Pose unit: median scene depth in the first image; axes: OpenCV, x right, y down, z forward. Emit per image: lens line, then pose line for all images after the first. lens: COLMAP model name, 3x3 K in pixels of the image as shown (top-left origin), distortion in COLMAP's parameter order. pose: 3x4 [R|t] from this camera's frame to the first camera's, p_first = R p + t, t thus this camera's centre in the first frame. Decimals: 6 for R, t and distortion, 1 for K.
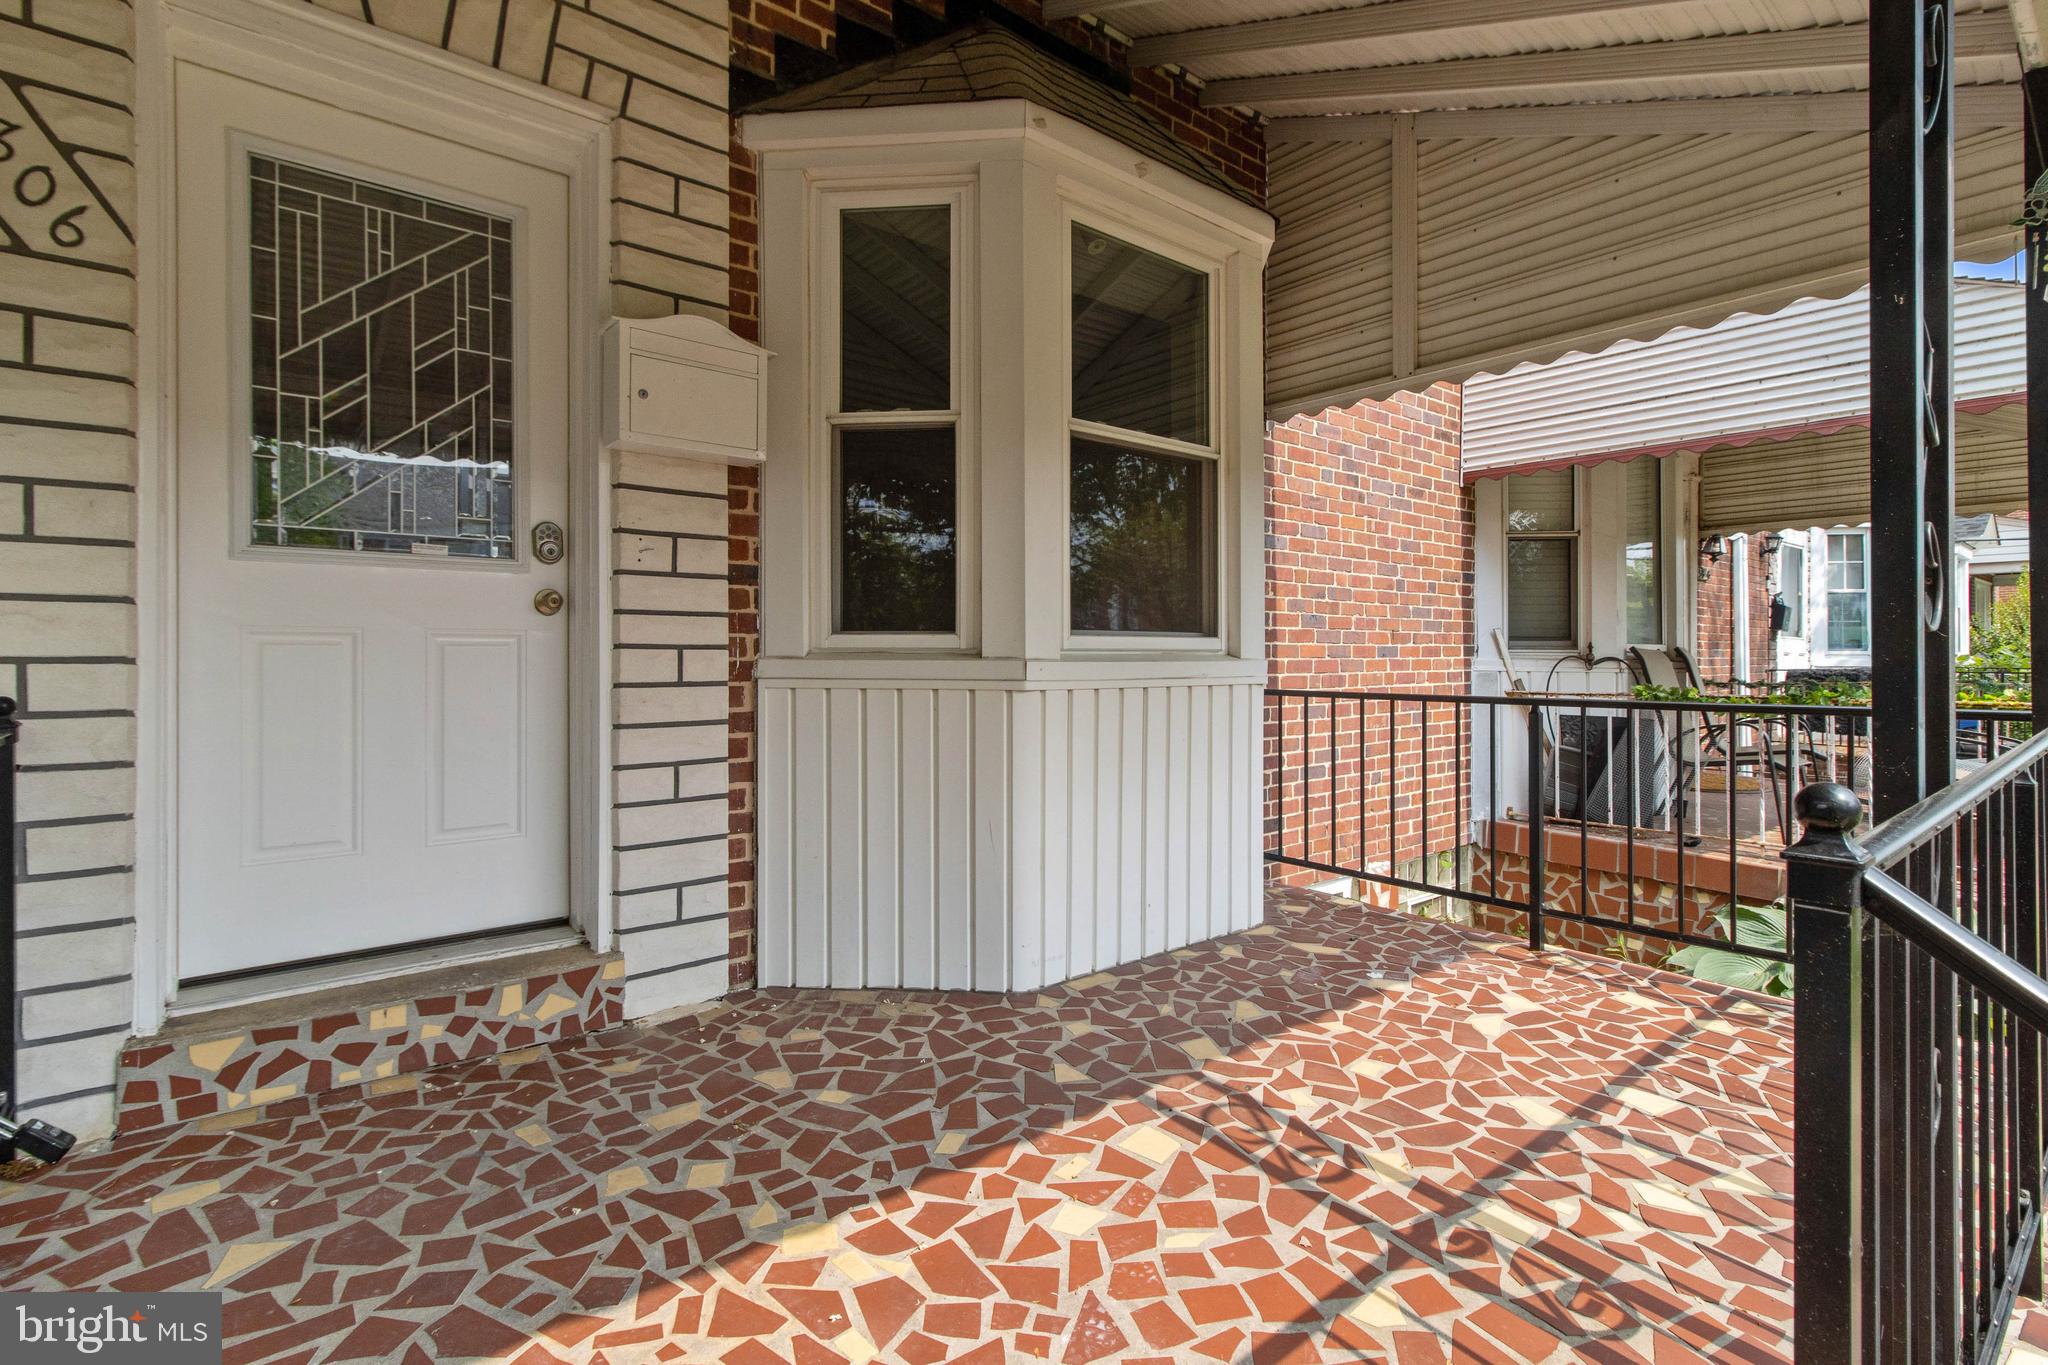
lens RADIAL K [[909.2, 0, 1005.5], [0, 909.2, 657.2], [0, 0, 1]] dist [0.001982, 0.000317]
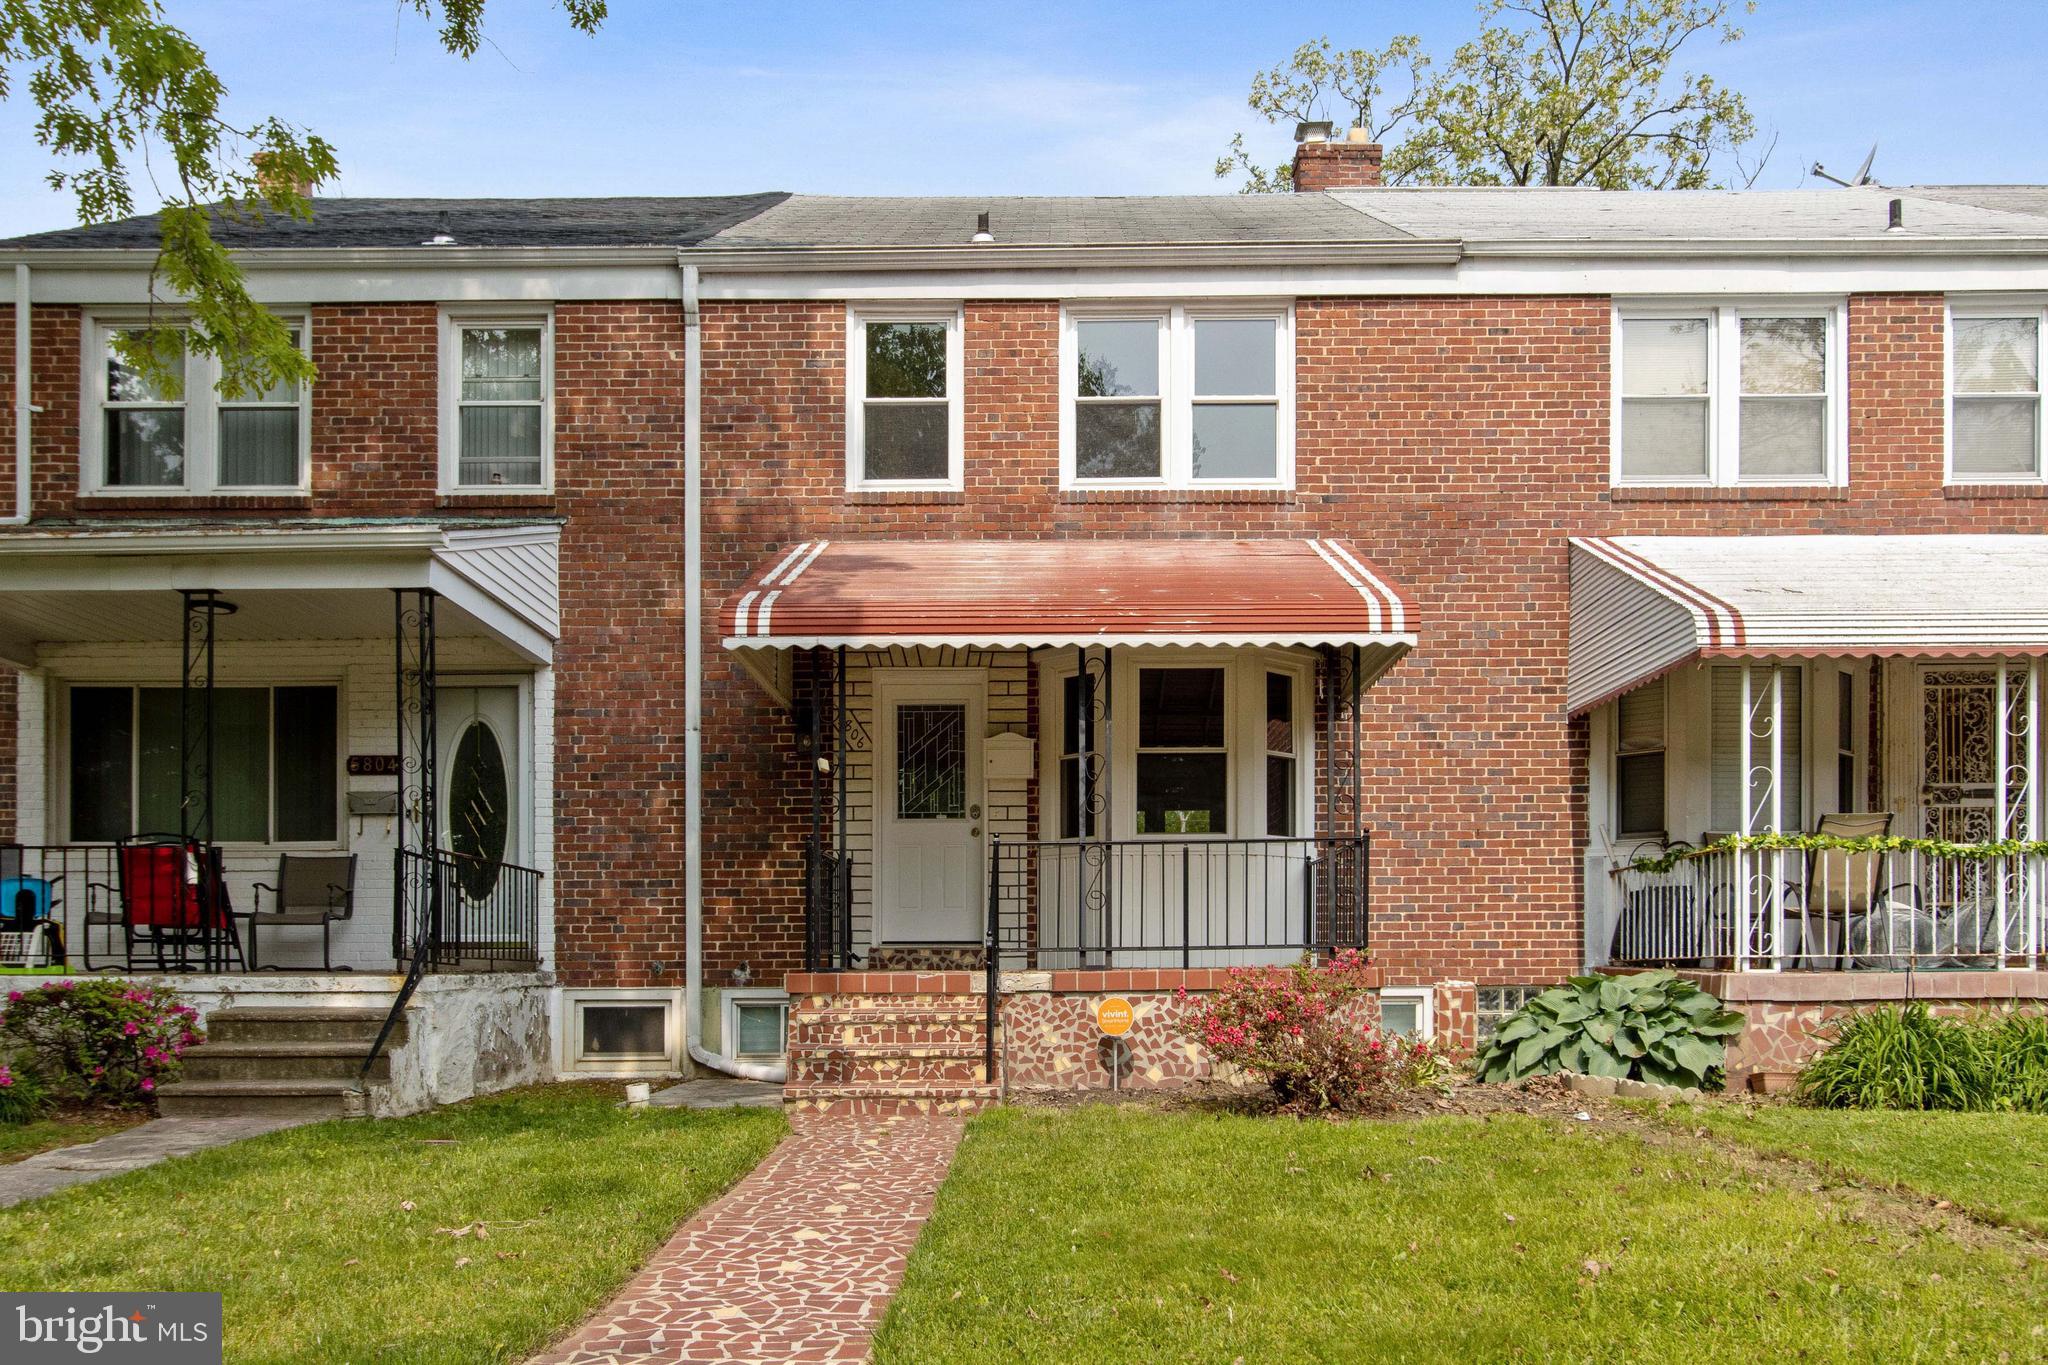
lens RADIAL K [[1688.9, 0, 1027.1], [0, 1688.9, 1029.9], [0, 0, 1]] dist [-0.002178, 0.004595]
pose [[0.768417, 0.007872, -0.639901, 3.060970], [-0.002088, 0.999950, 0.009794, 0.513274], [0.639946, -0.006190, 0.768395, -3.024183]]
